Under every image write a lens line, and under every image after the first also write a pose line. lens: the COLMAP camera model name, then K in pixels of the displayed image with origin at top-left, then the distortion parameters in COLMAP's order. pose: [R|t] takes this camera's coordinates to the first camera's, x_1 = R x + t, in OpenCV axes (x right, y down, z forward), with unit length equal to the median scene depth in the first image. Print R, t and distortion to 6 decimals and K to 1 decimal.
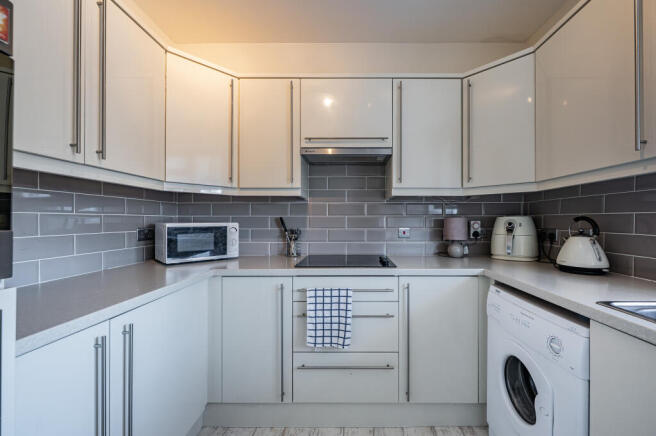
lens RADIAL K [[269.4, 0, 356.5], [0, 269.4, 228.0], [0, 0, 1]] dist [-0.000637, -0.000036]
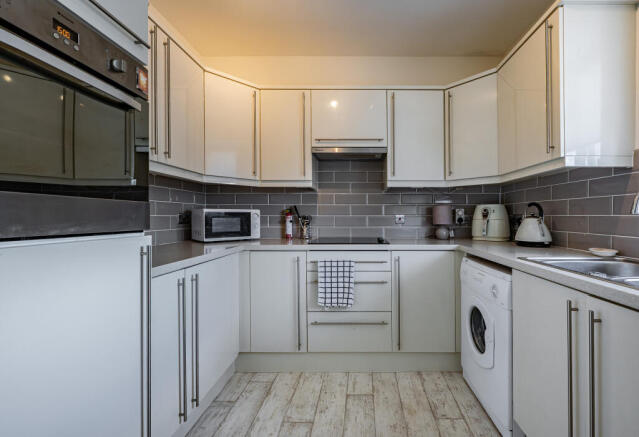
lens RADIAL K [[274.7, 0, 372.6], [0, 274.7, 231.3], [0, 0, 1]] dist [0.000712, -0.000073]
pose [[0.999678, -0.004347, 0.025018, 0.037580], [0.003652, 0.999607, 0.027779, 0.050741], [-0.025129, -0.027678, 0.999301, -0.269837]]
